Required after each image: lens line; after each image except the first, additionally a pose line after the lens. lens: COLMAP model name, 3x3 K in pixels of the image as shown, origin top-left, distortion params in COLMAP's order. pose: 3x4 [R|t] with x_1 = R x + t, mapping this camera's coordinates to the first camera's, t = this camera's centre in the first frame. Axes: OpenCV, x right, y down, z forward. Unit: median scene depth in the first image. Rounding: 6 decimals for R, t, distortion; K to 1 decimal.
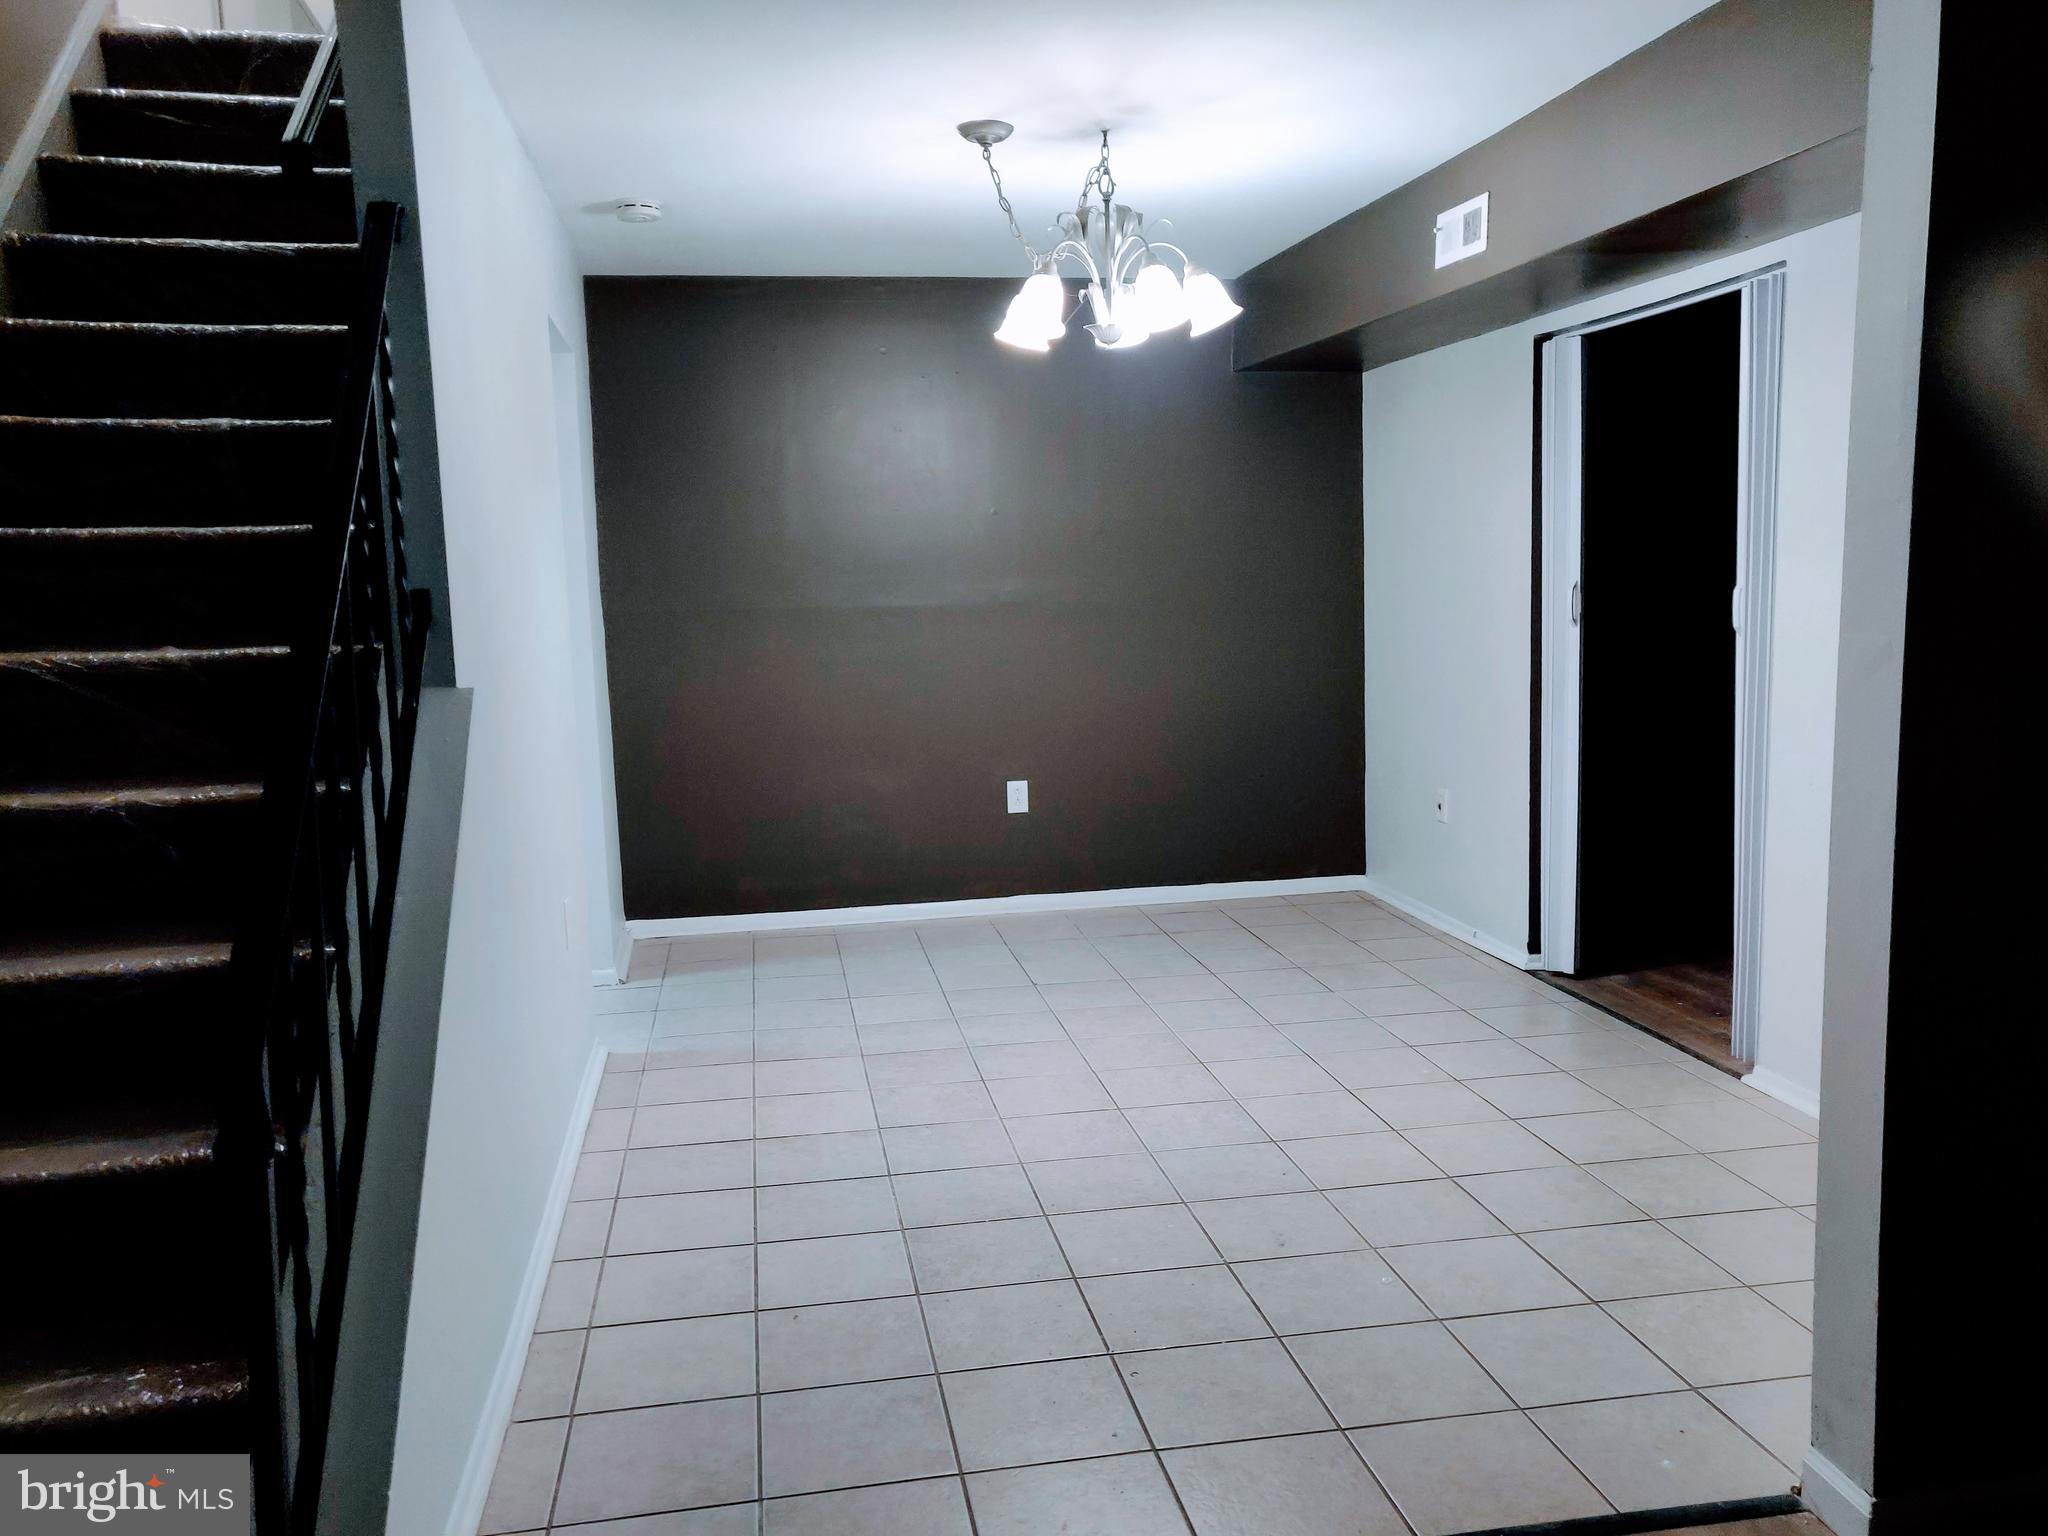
lens RADIAL K [[1577.1, 0, 1029.1], [0, 1577.1, 743.6], [0, 0, 1]] dist [0.006551, 0.037015]
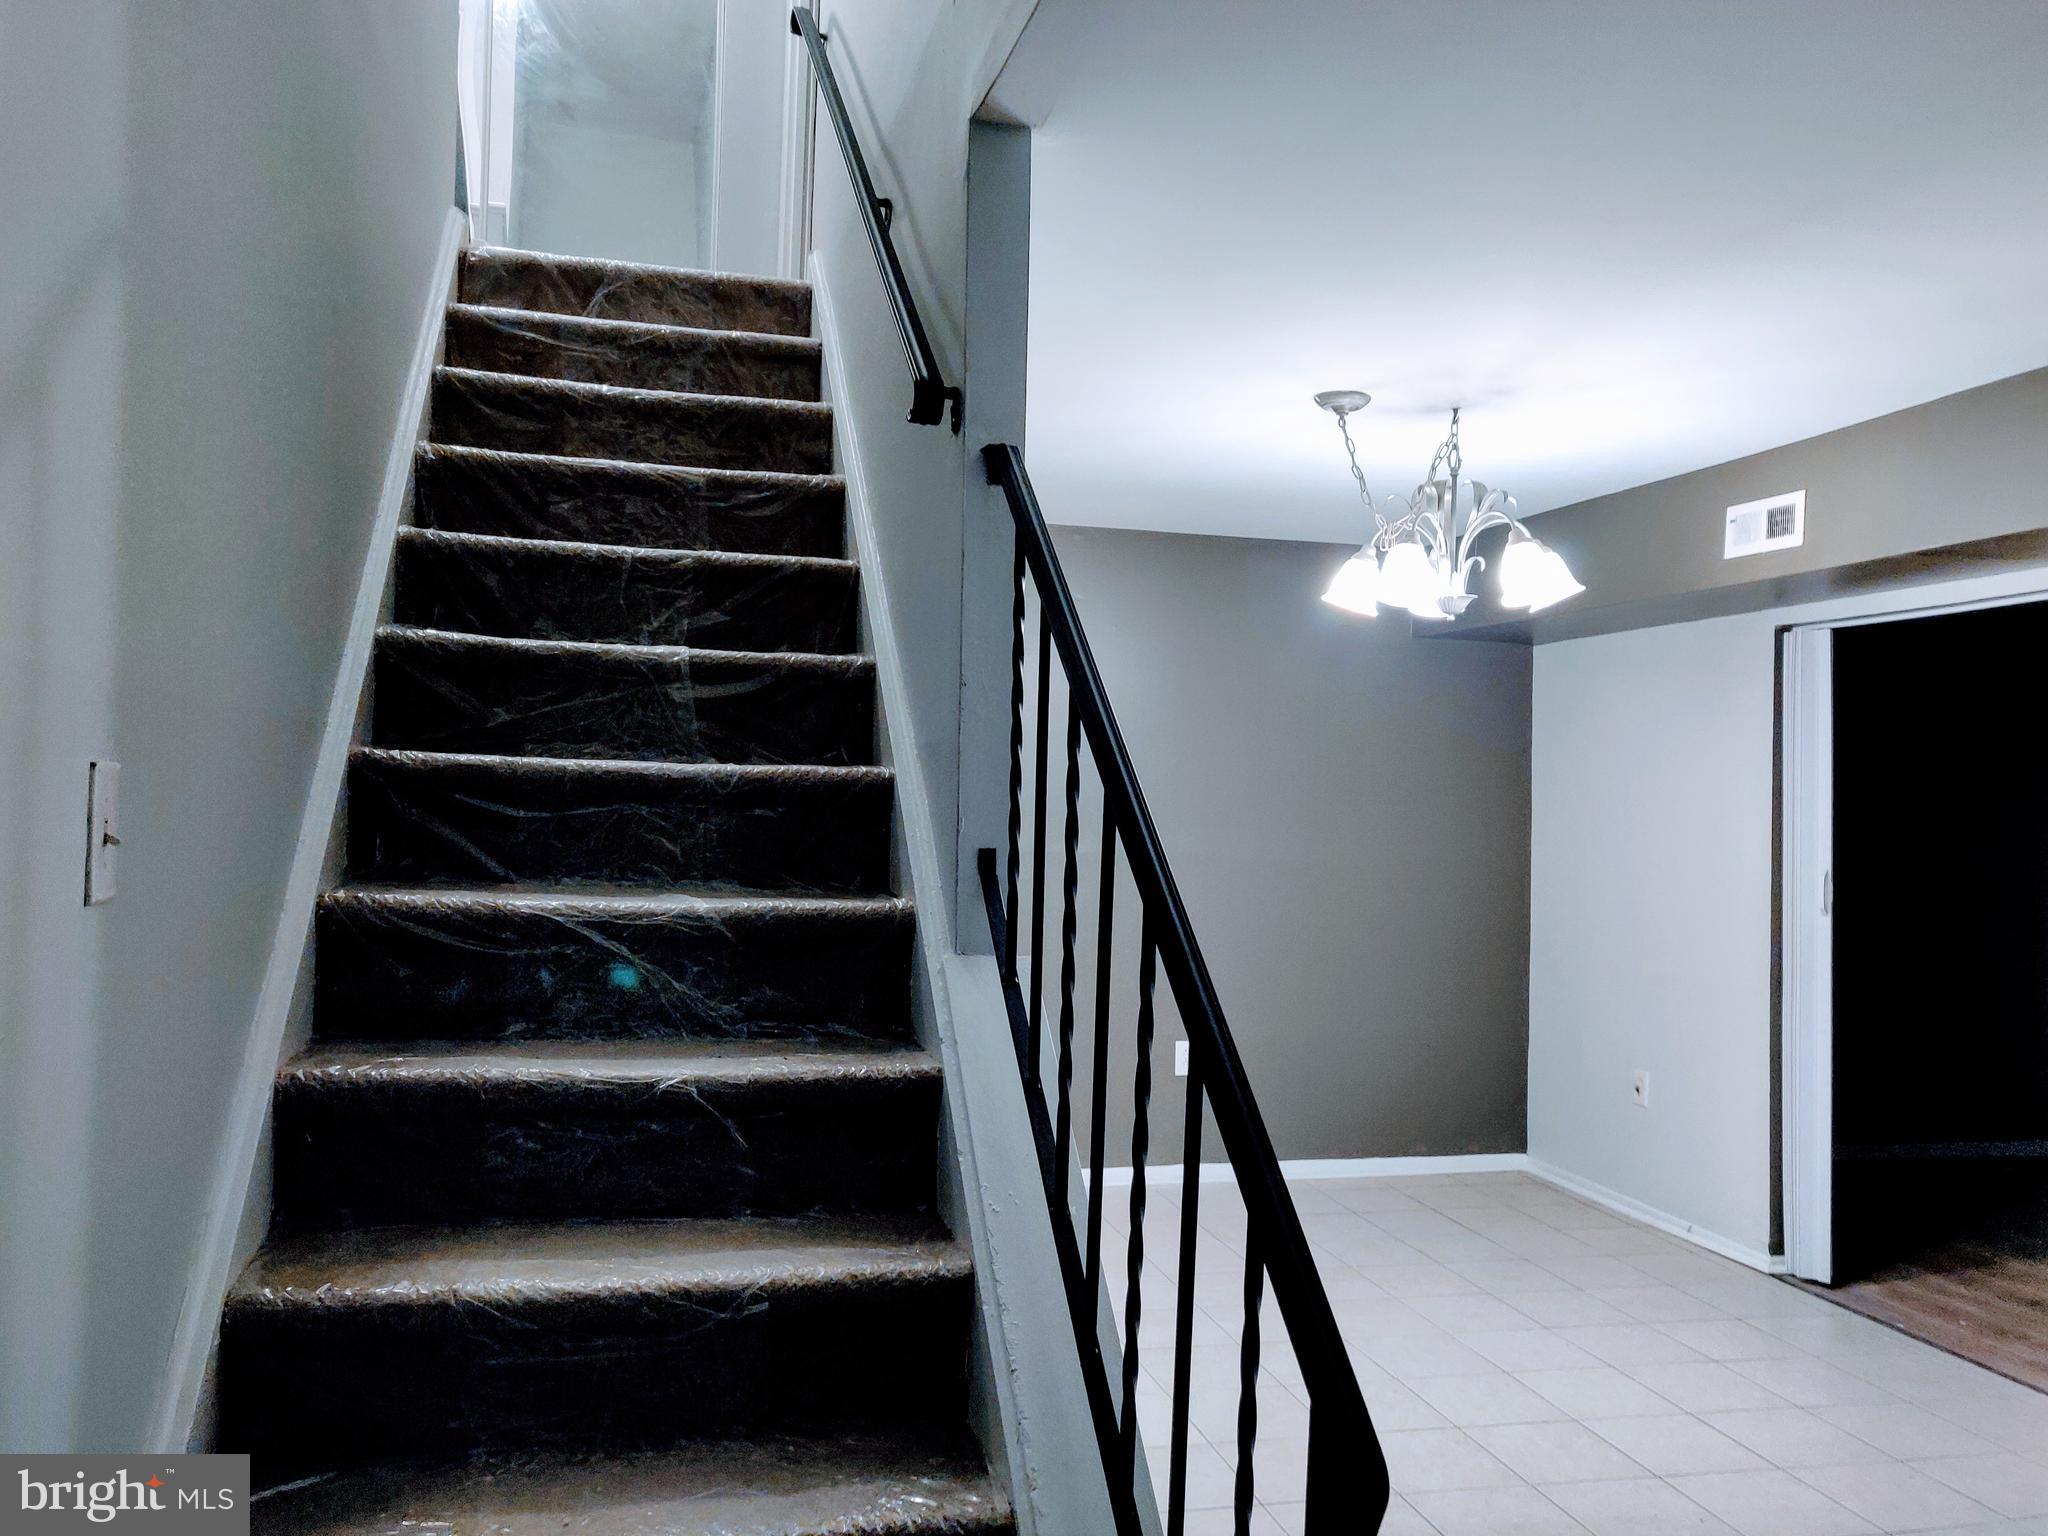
lens RADIAL K [[1554.7, 0, 990.3], [0, 1554.7, 770.8], [0, 0, 1]] dist [-0.005674, 0.028770]
pose [[0.997605, 0.055618, 0.041124, -0.243686], [-0.049977, 0.990597, -0.127359, -0.016667], [-0.047821, 0.124999, 0.991004, 0.056454]]
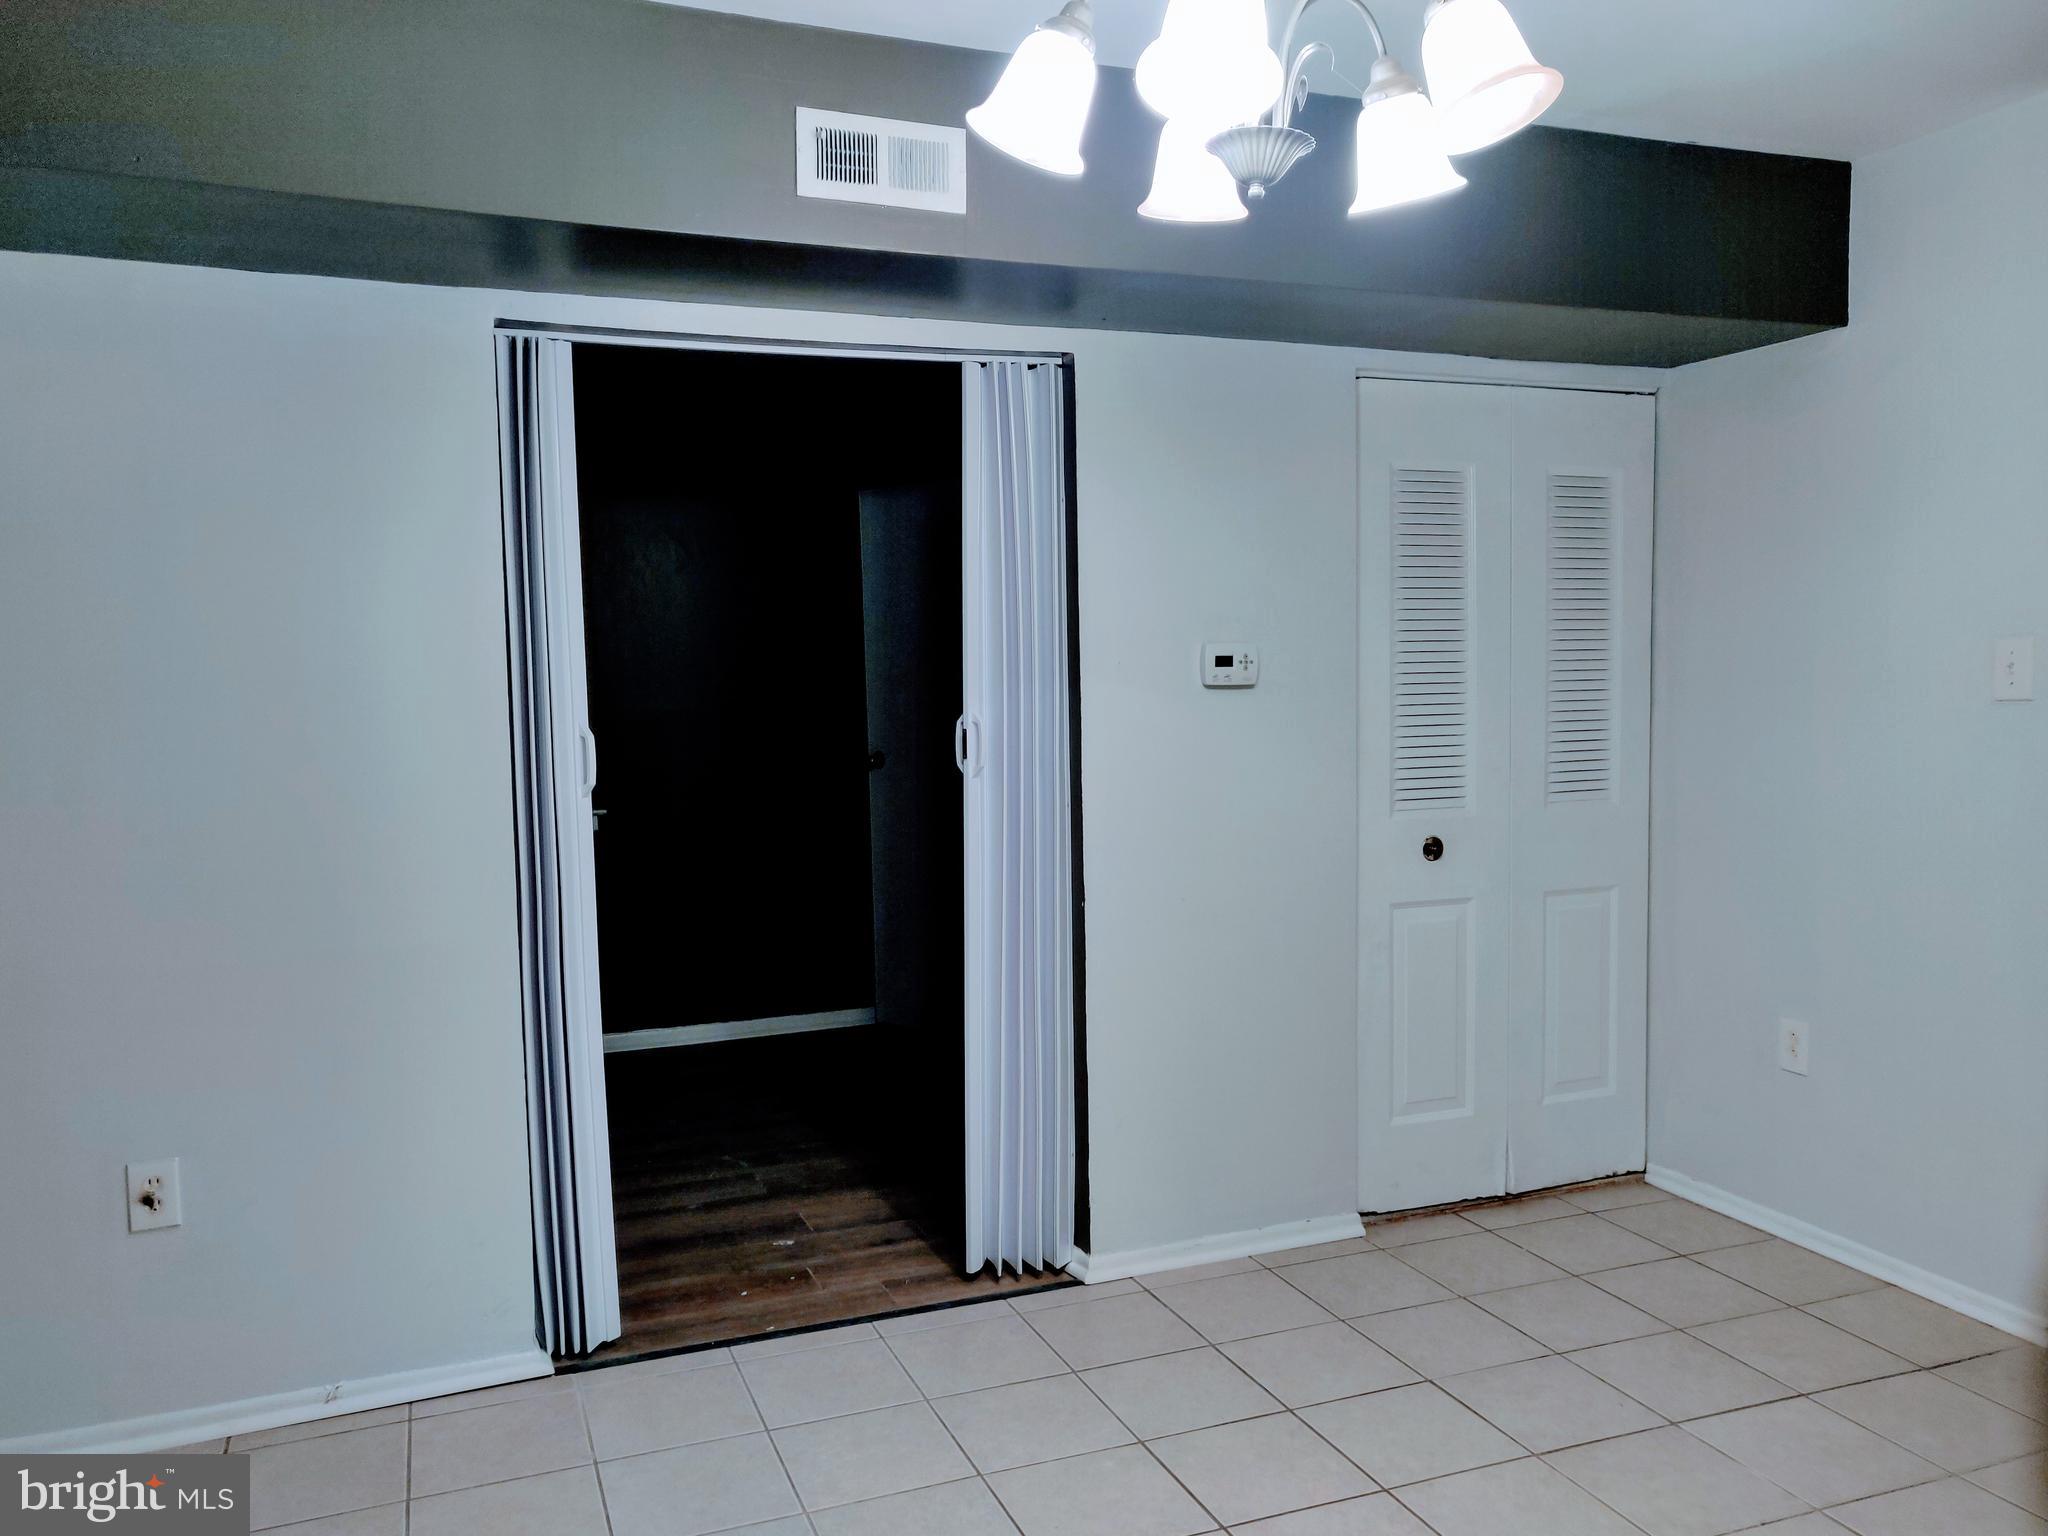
lens RADIAL K [[1577.1, 0, 1029.1], [0, 1577.1, 743.6], [0, 0, 1]] dist [0.006551, 0.037015]
pose [[-0.185974, -0.024202, 0.982256, -0.346418], [0.139138, 0.988974, 0.050711, -0.112352], [-0.972653, 0.146100, -0.180556, 1.039030]]
